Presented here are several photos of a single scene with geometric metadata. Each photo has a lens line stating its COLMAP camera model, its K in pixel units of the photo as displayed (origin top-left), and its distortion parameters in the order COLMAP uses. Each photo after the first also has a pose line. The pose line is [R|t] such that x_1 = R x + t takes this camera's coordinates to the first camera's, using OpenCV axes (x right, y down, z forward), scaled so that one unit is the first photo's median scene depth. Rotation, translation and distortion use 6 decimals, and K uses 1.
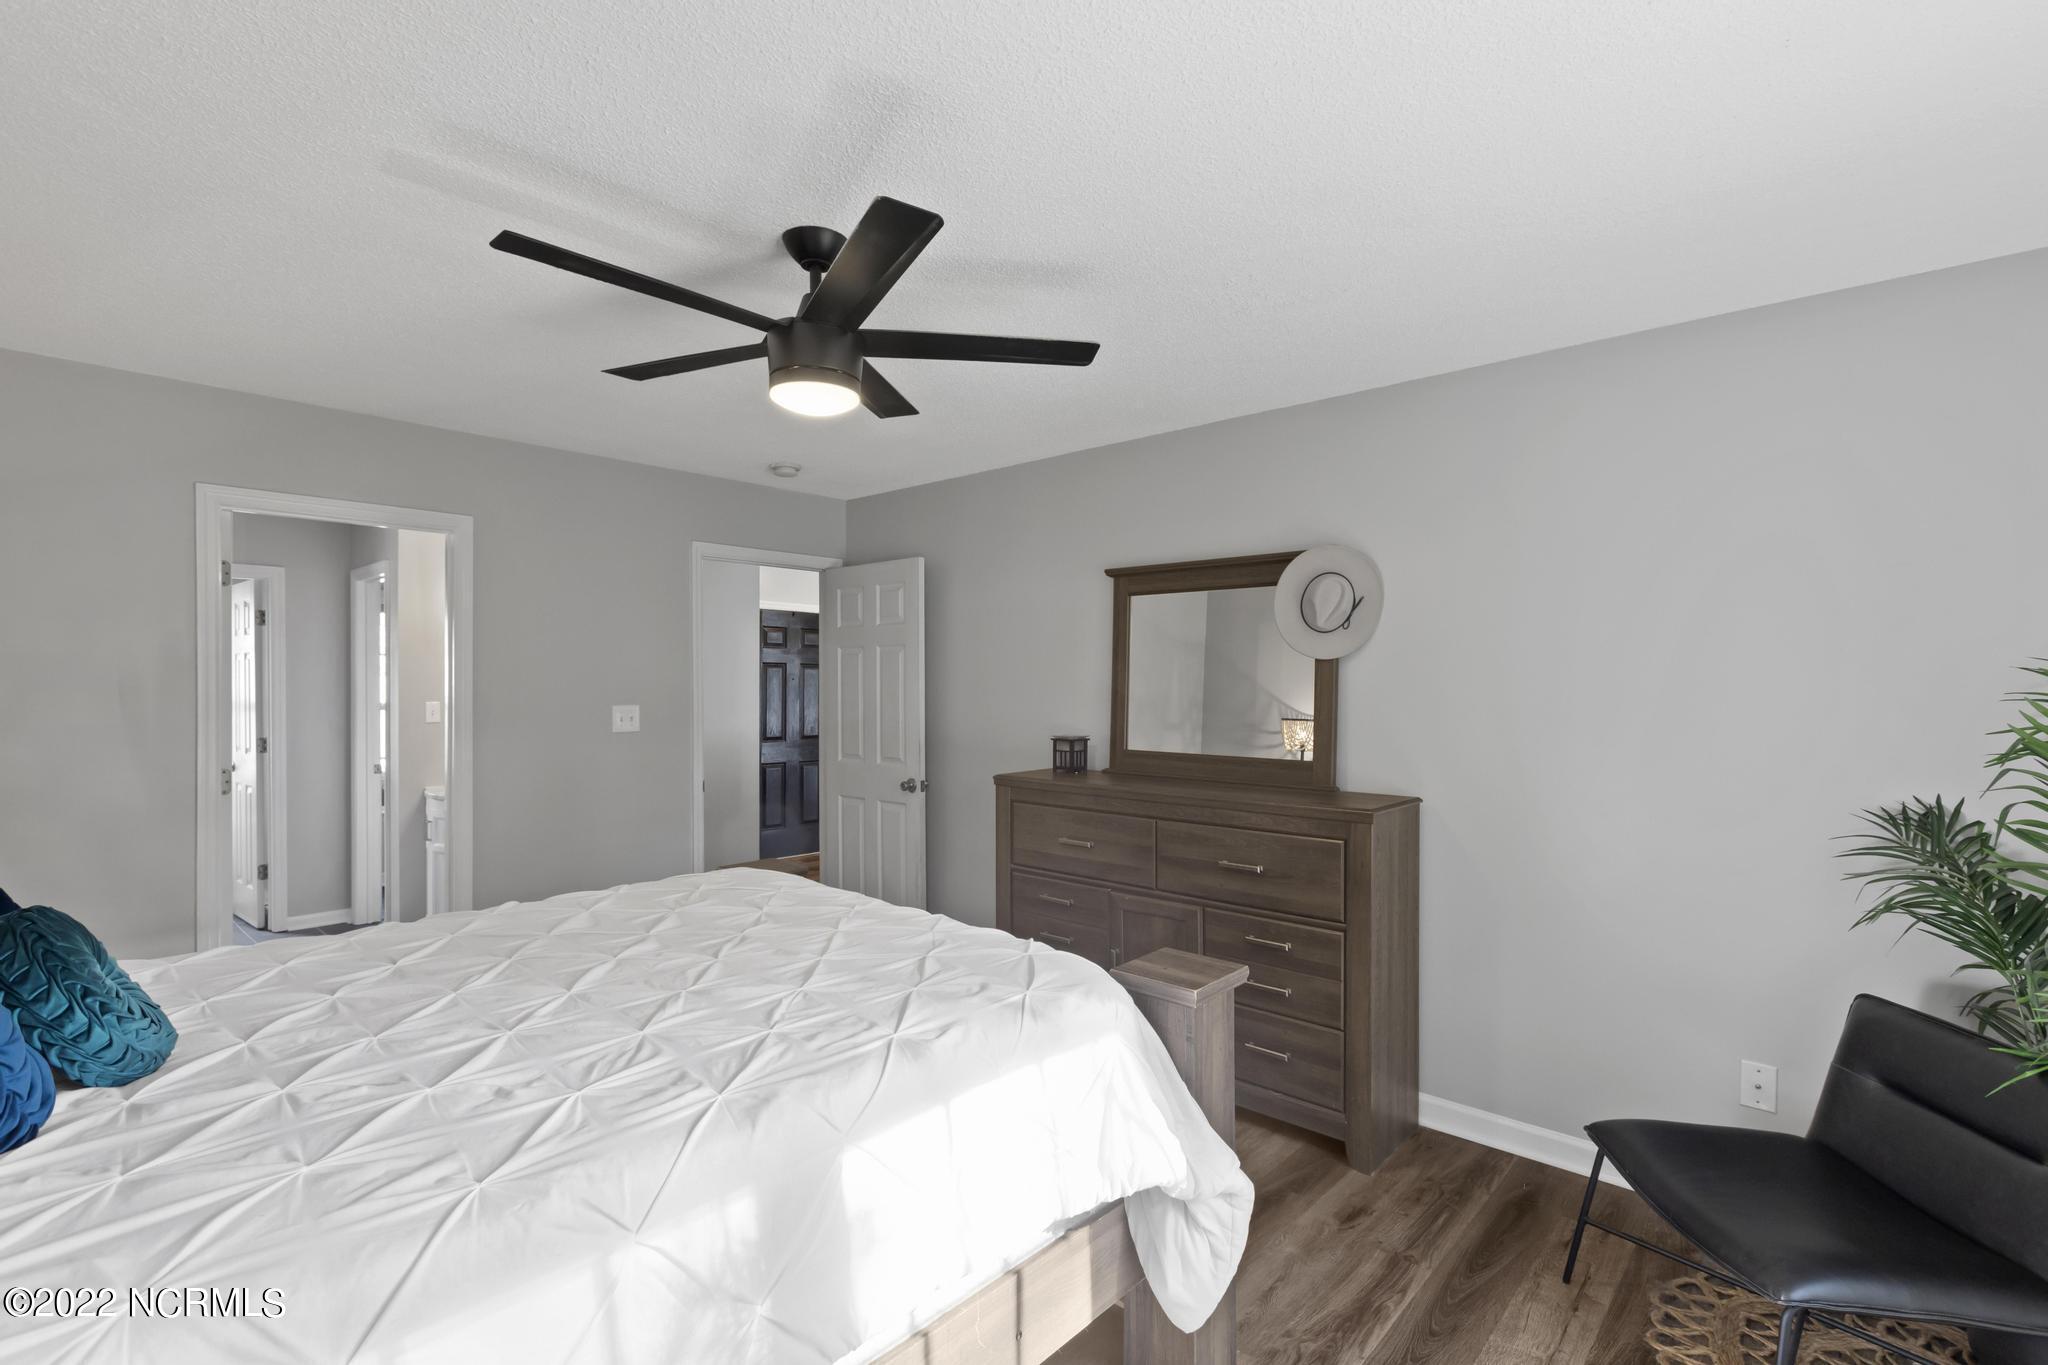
lens RADIAL K [[934.4, 0, 1024.0], [0, 934.4, 682.5], [0, 0, 1]] dist [0.002892, 0.000107]
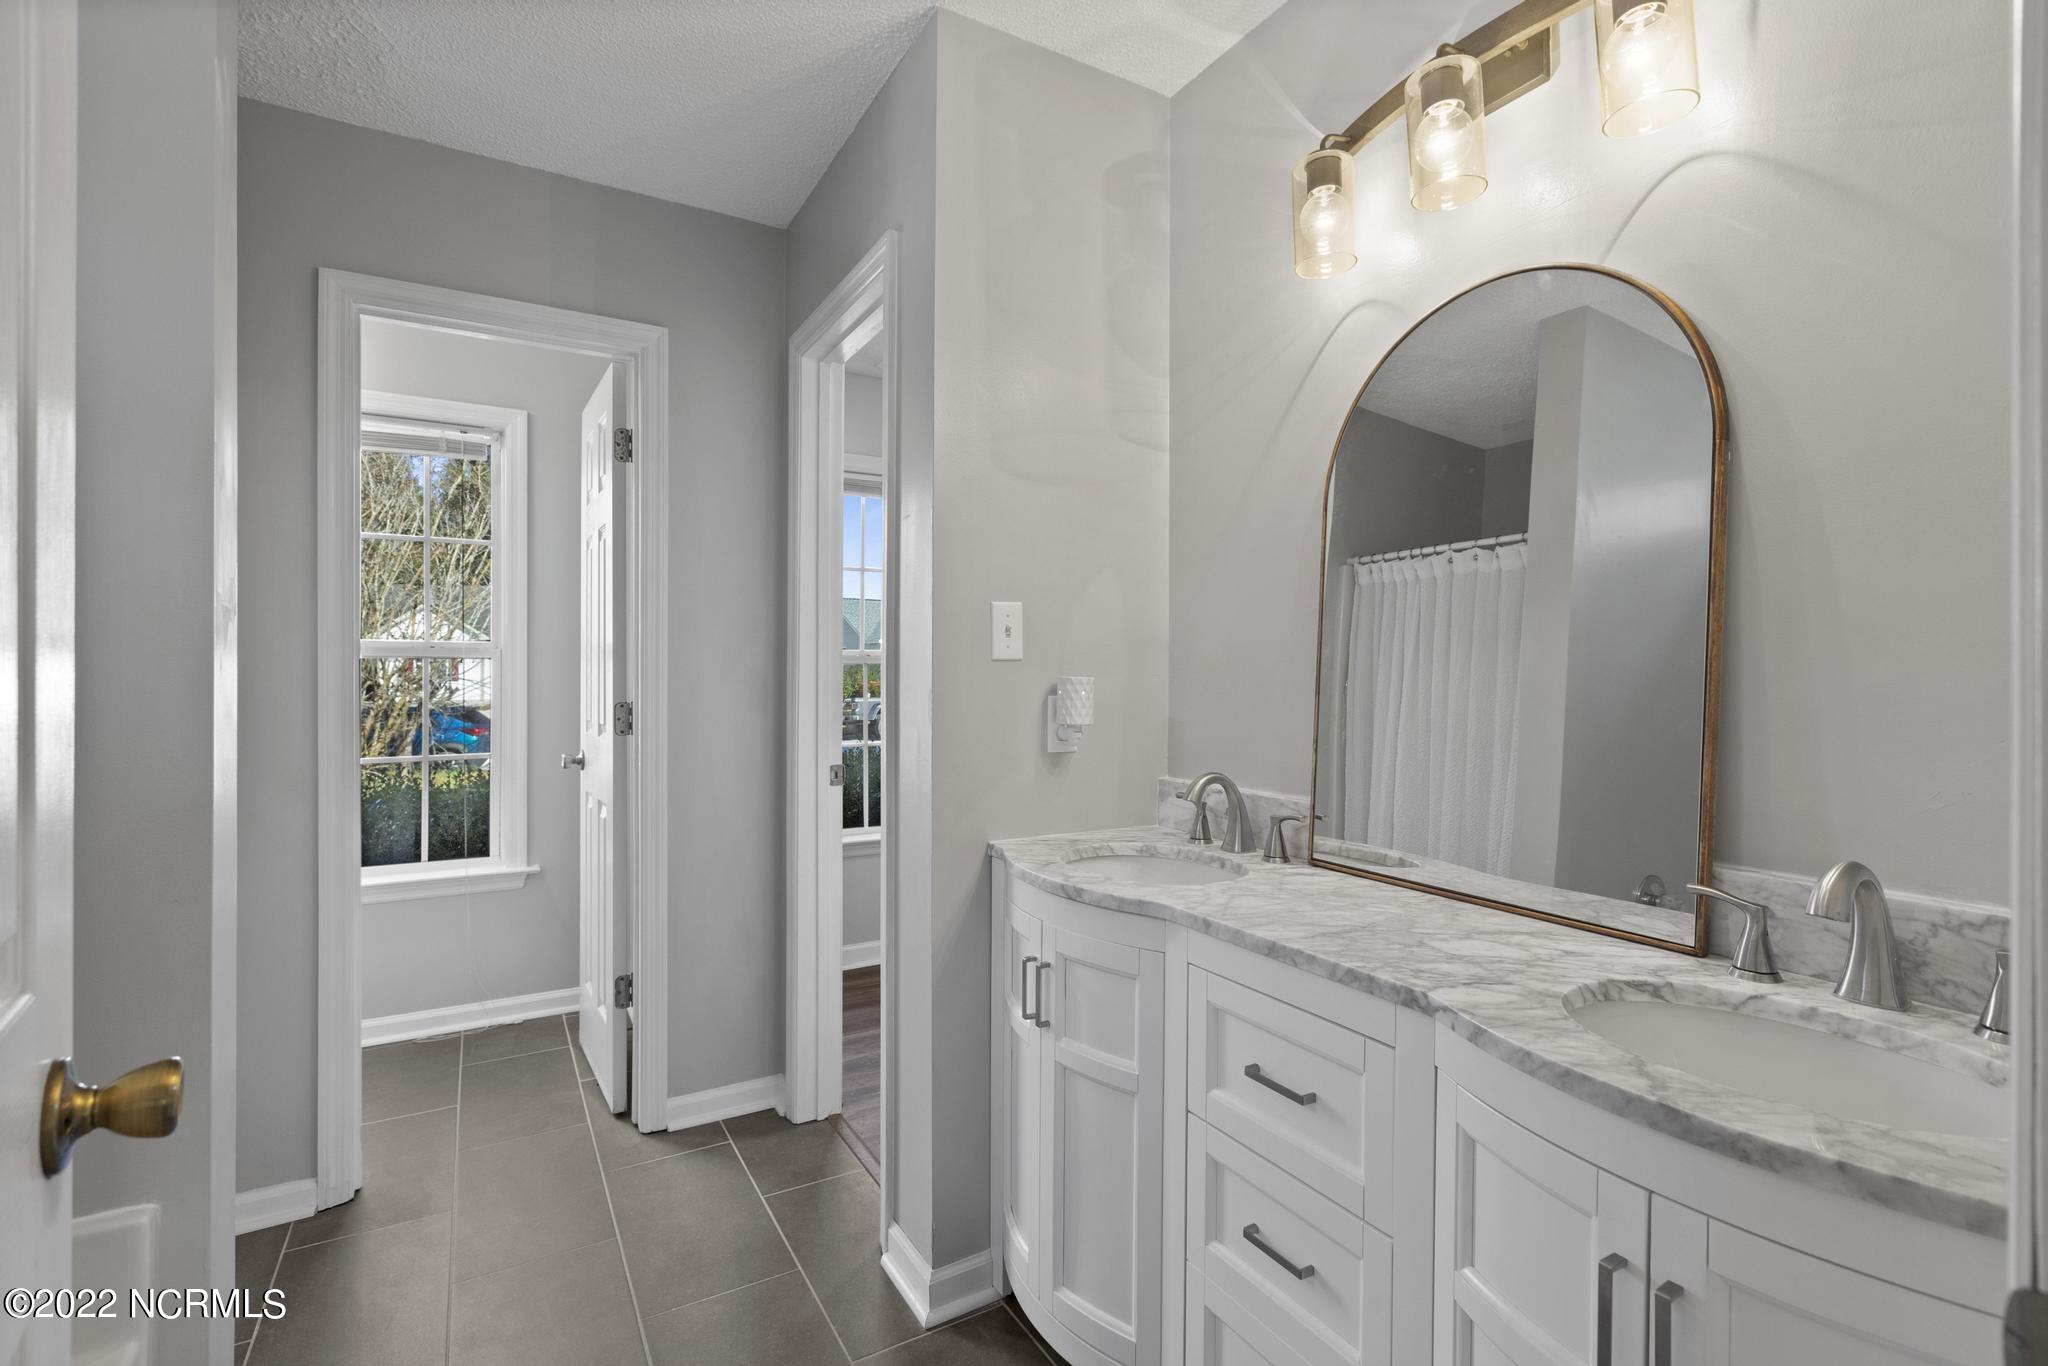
lens RADIAL K [[934.4, 0, 1024.0], [0, 934.4, 683.0], [0, 0, 1]] dist [0.002892, 0.000107]
pose [[0.961894, 0.009331, -0.273265, -0.491973], [-0.009043, 0.999956, 0.002311, 0.046245], [0.273274, 0.000248, 0.961936, 0.602831]]
